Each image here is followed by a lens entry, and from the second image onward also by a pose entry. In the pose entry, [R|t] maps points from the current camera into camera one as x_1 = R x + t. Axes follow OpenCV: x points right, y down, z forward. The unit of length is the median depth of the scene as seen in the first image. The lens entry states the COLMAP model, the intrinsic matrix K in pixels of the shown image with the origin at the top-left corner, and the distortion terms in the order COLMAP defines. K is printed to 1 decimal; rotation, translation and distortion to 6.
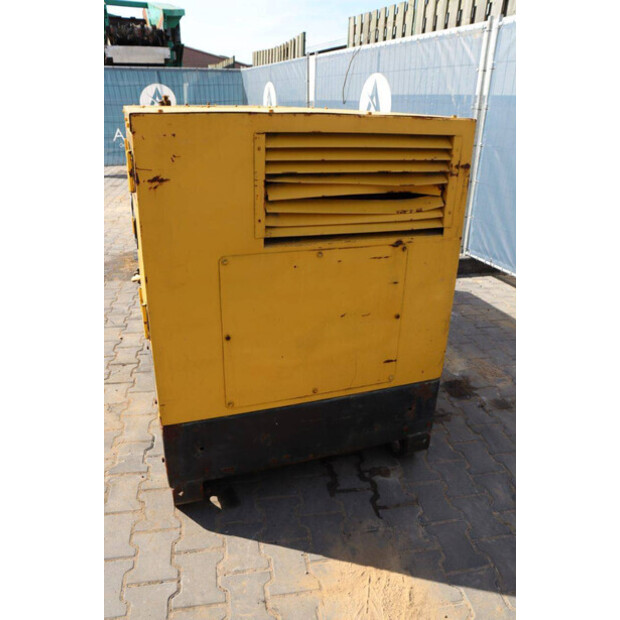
lens RADIAL K [[504.3, 0, 310.0], [0, 504.3, 310.0], [0, 0, 1]] dist [-0.180813, 0.160758]
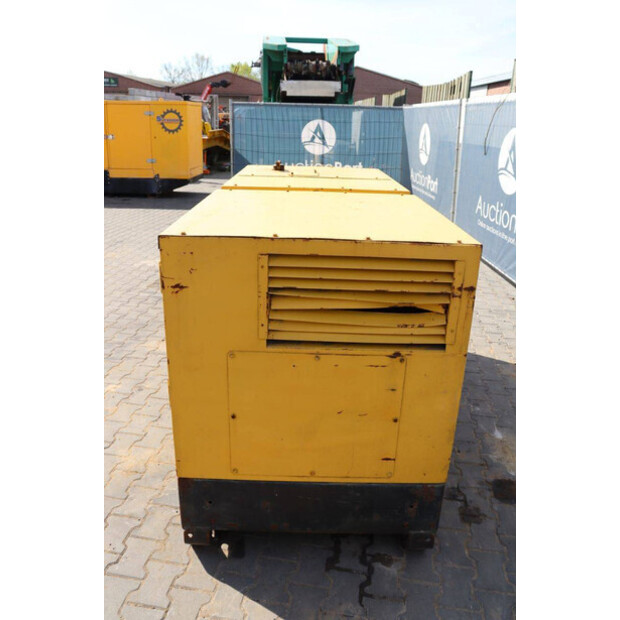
lens RADIAL K [[525.8, 0, 310.0], [0, 525.8, 310.0], [0, 0, 1]] dist [-0.169253, 0.165835]
pose [[0.942912, 0.116512, -0.311996, 0.338335], [-0.133502, 0.990480, -0.033581, -0.165642], [0.305113, 0.073316, 0.949490, -0.116508]]
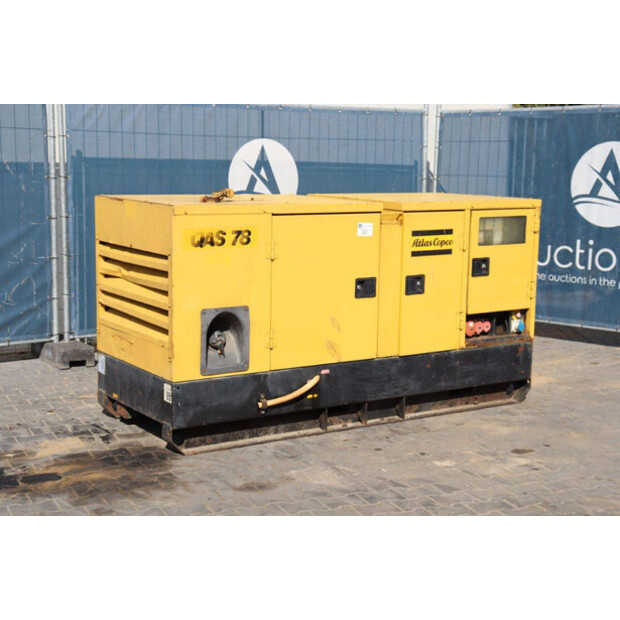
lens RADIAL K [[1060.0, 0, 310.0], [0, 1060.0, 310.0], [0, 0, 1]] dist [0.171045, 0.134216]
pose [[-0.240436, -0.176556, 0.954473, -4.262855], [0.352760, 0.900191, 0.255377, -1.340324], [-0.904296, 0.398101, -0.154156, 2.444230]]
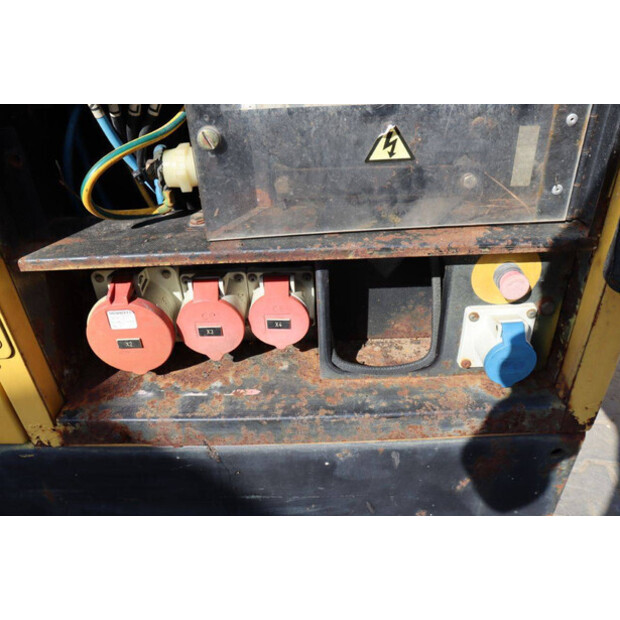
lens RADIAL K [[504.3, 0, 310.0], [0, 504.3, 310.0], [0, 0, 1]] dist [-0.180813, 0.160758]
pose [[0.342970, -0.551462, 0.760435, -0.569095], [0.412994, 0.815620, 0.405215, -0.060587], [-0.843687, 0.175079, 0.507484, 0.958245]]
